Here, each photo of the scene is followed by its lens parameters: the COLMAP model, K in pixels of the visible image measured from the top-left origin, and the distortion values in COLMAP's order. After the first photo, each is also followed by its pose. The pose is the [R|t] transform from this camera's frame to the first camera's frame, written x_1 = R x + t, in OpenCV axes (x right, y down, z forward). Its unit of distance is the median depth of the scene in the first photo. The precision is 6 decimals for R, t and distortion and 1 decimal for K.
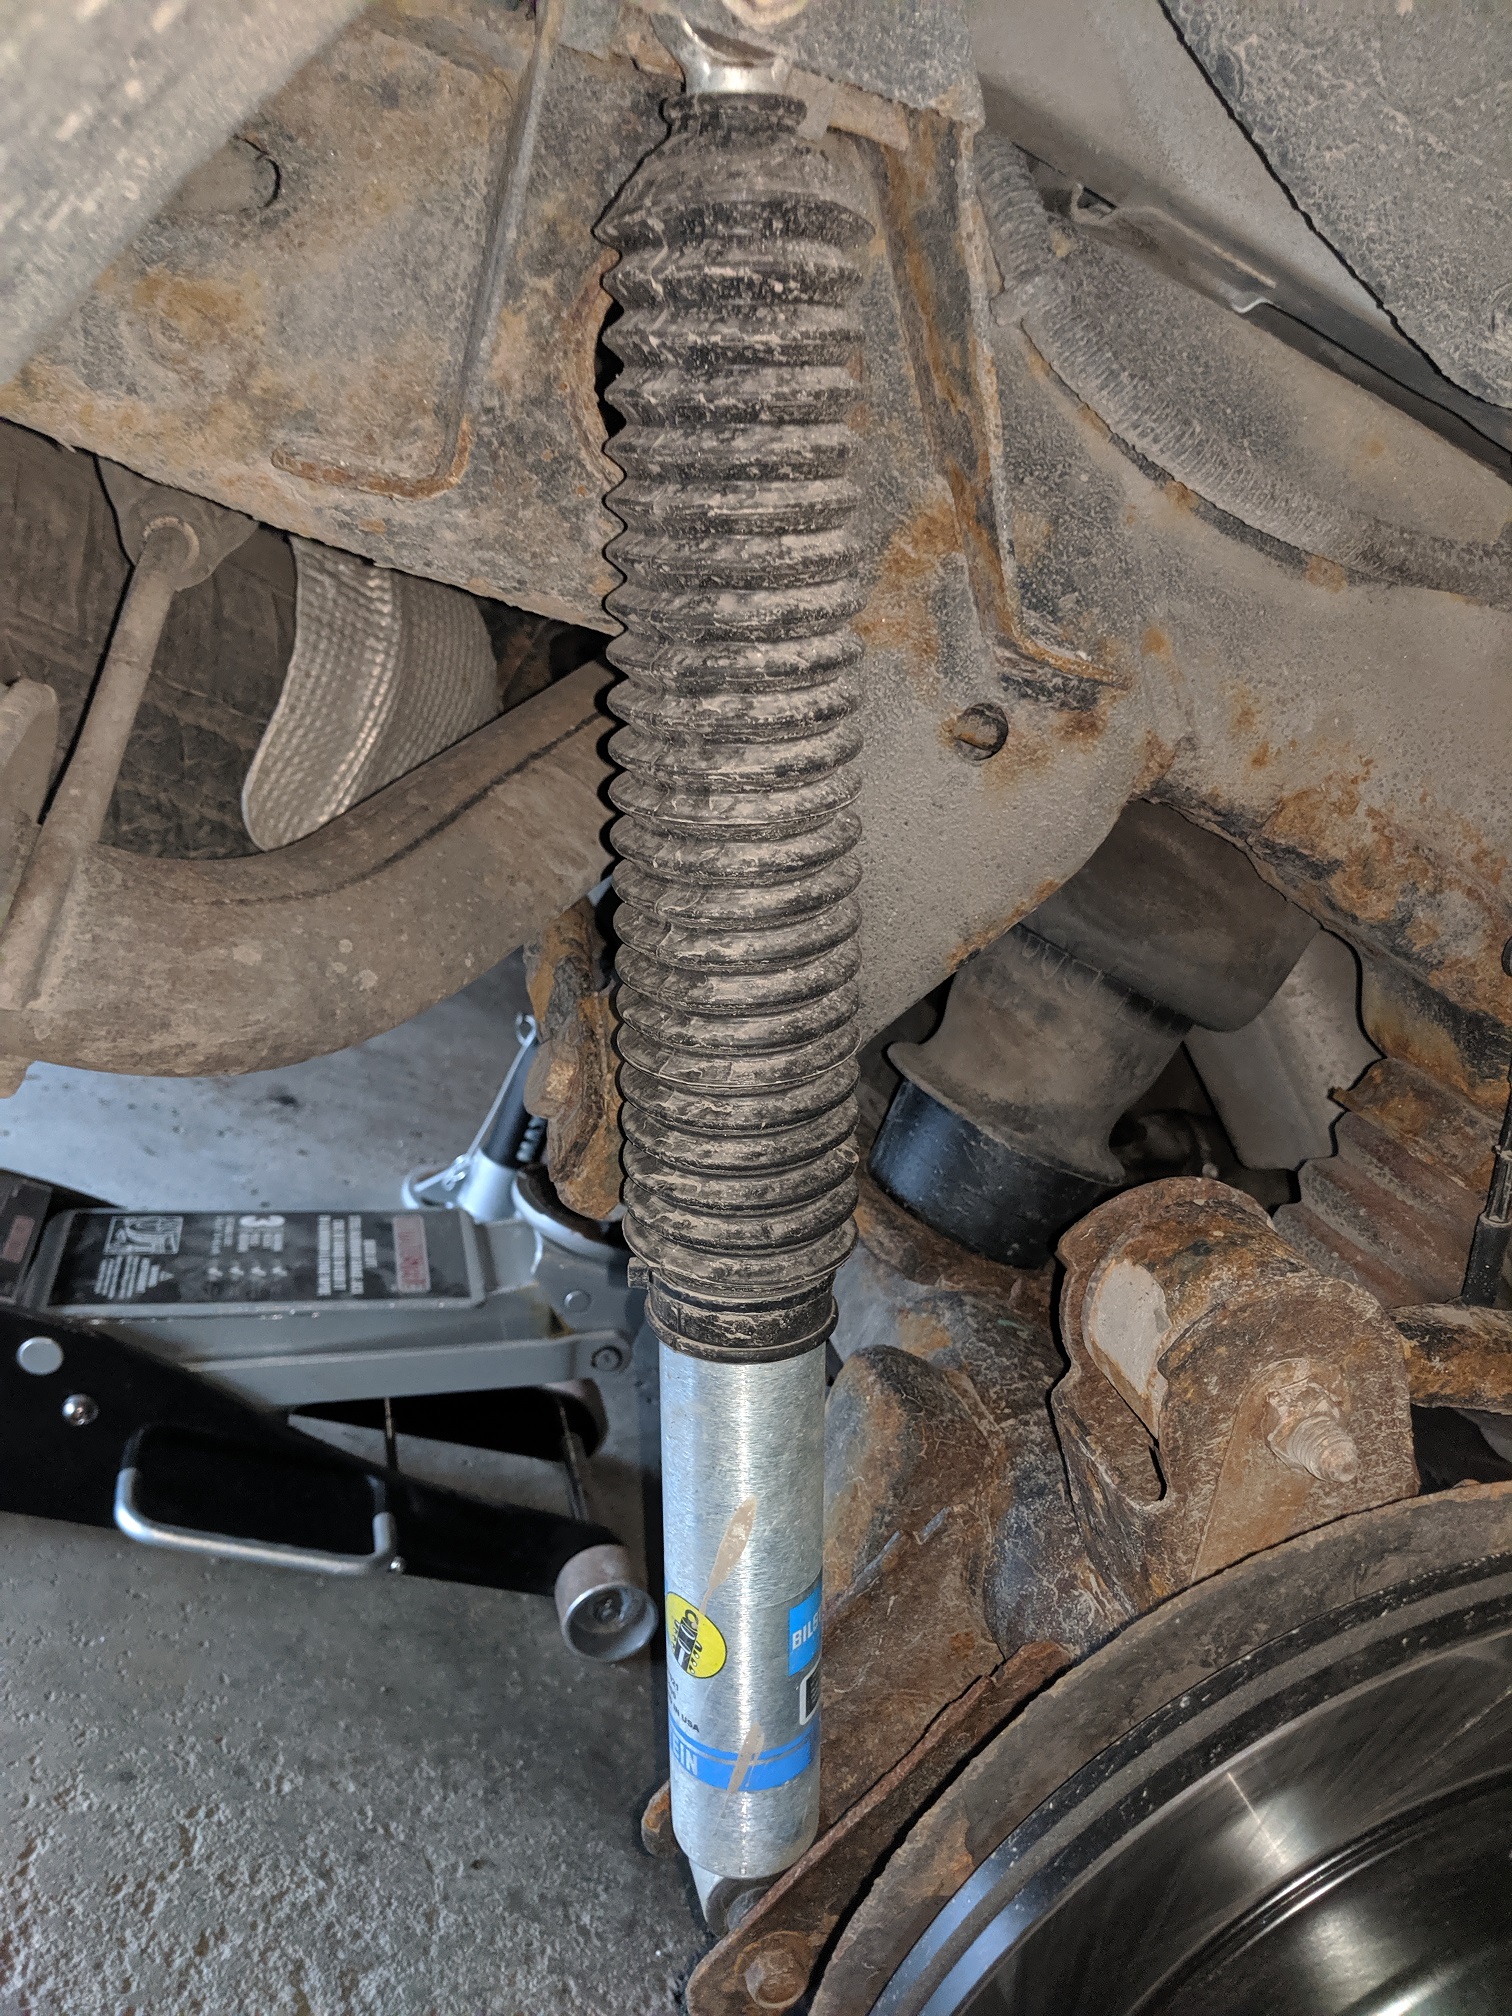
lens RADIAL K [[1583.3, 0, 767.0], [0, 1583.3, 989.2], [0, 0, 1]] dist [0.052827, -0.096739]
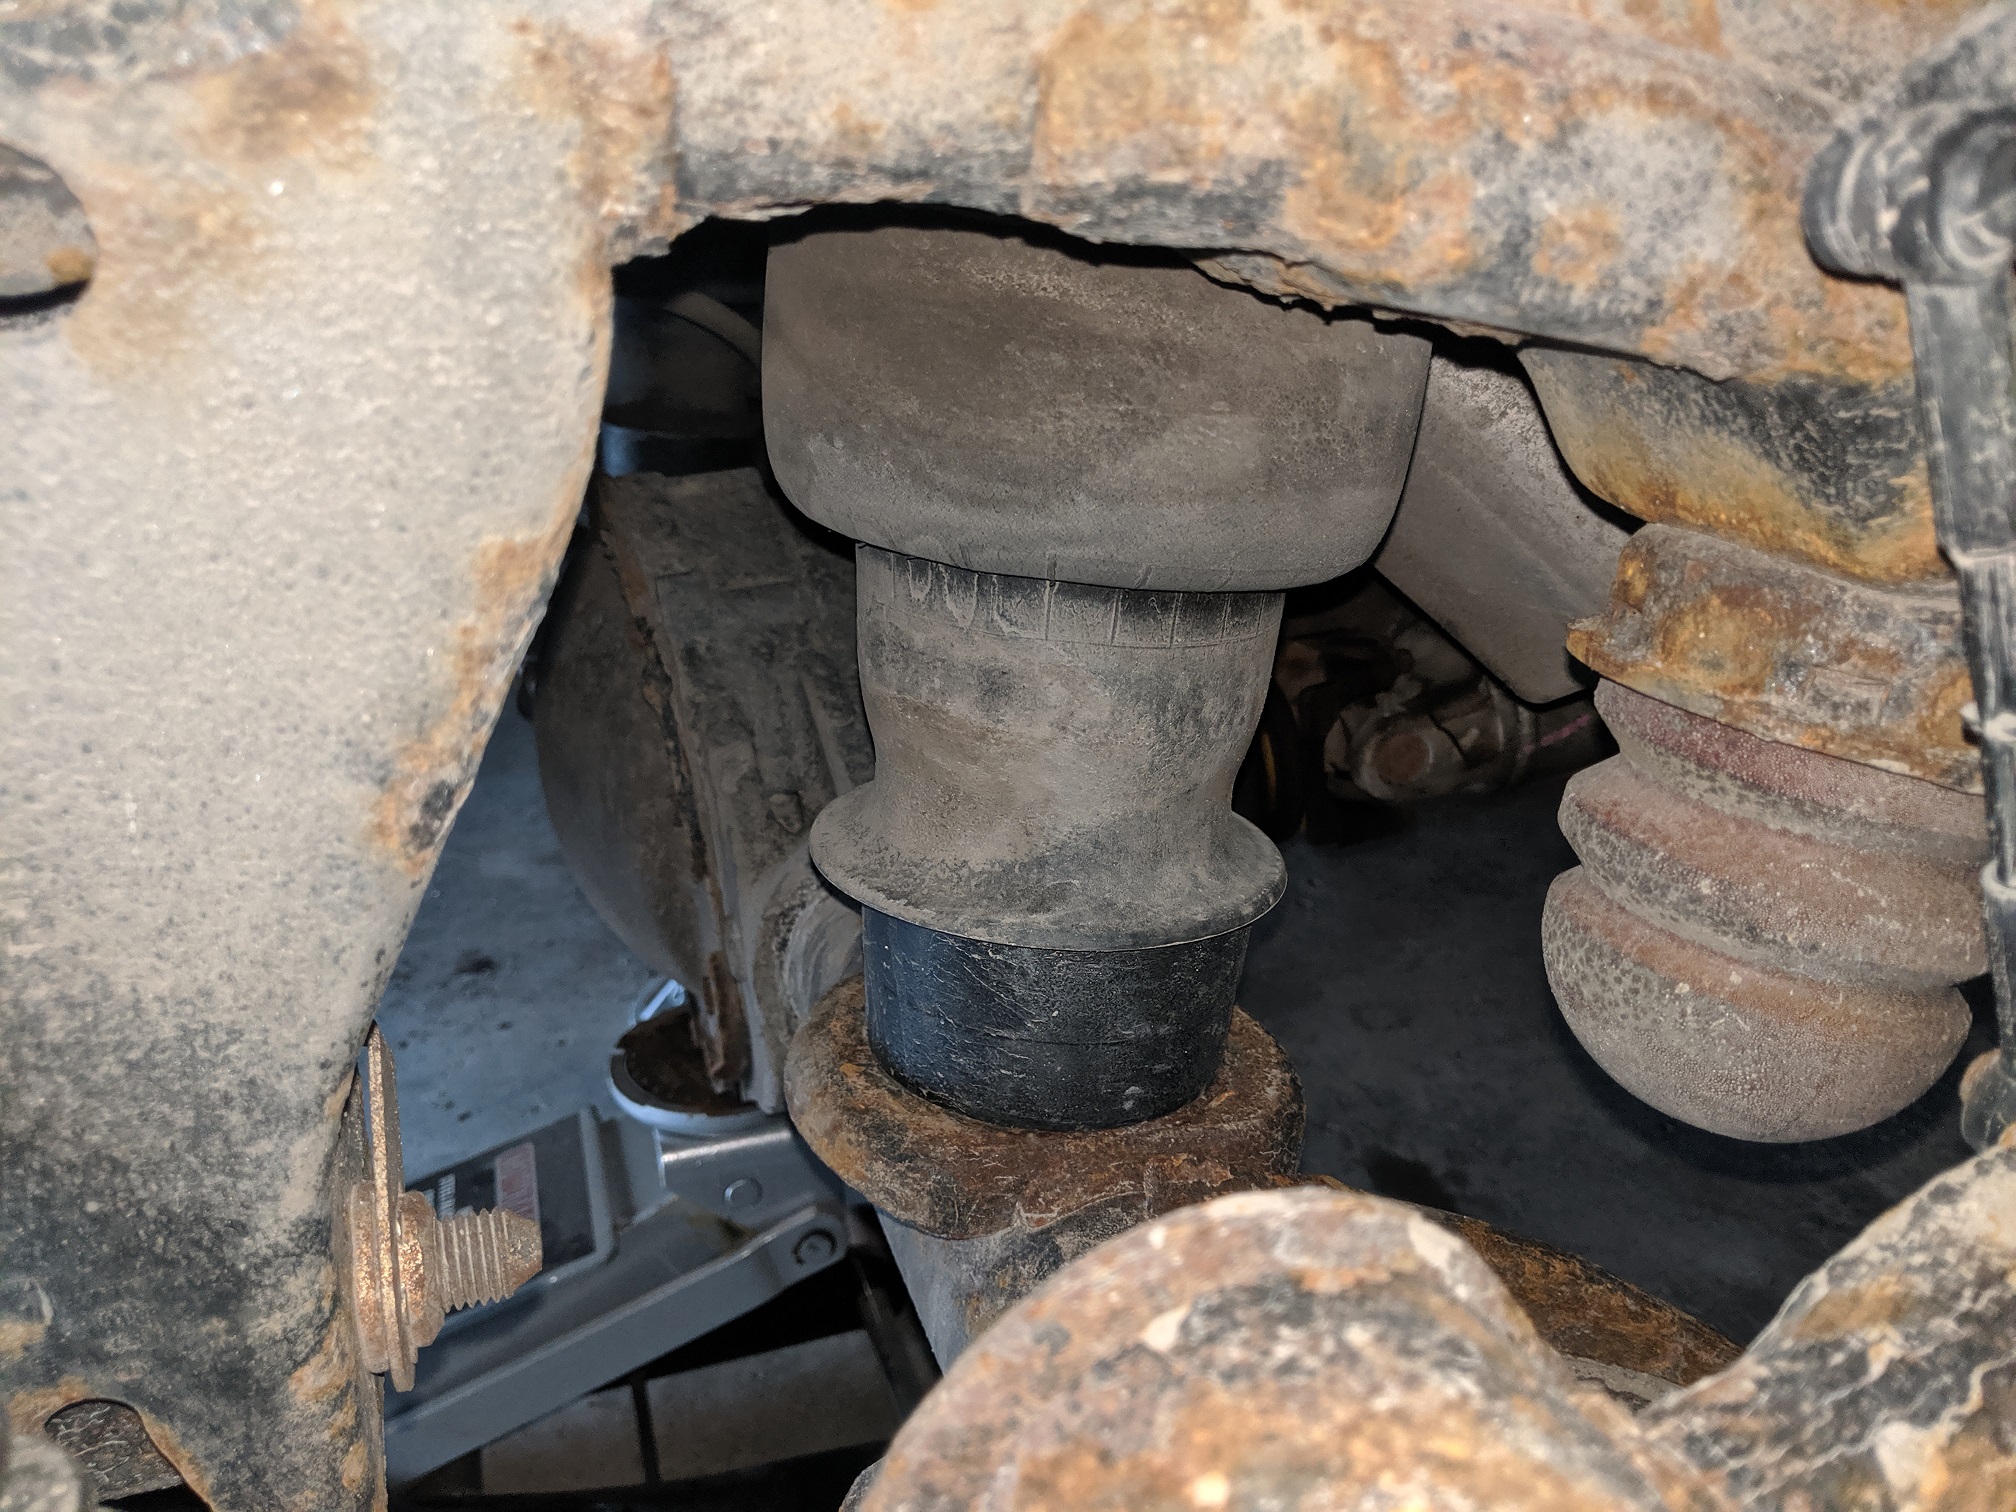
lens RADIAL K [[1583.3, 0, 1034.6], [0, 1583.3, 709.3], [0, 0, 1]] dist [0.052827, -0.096739]
pose [[0.919071, -0.383721, -0.089815, 0.268311], [0.390577, 0.917274, 0.077833, -0.014558], [0.052519, -0.106614, 0.992913, 0.569628]]
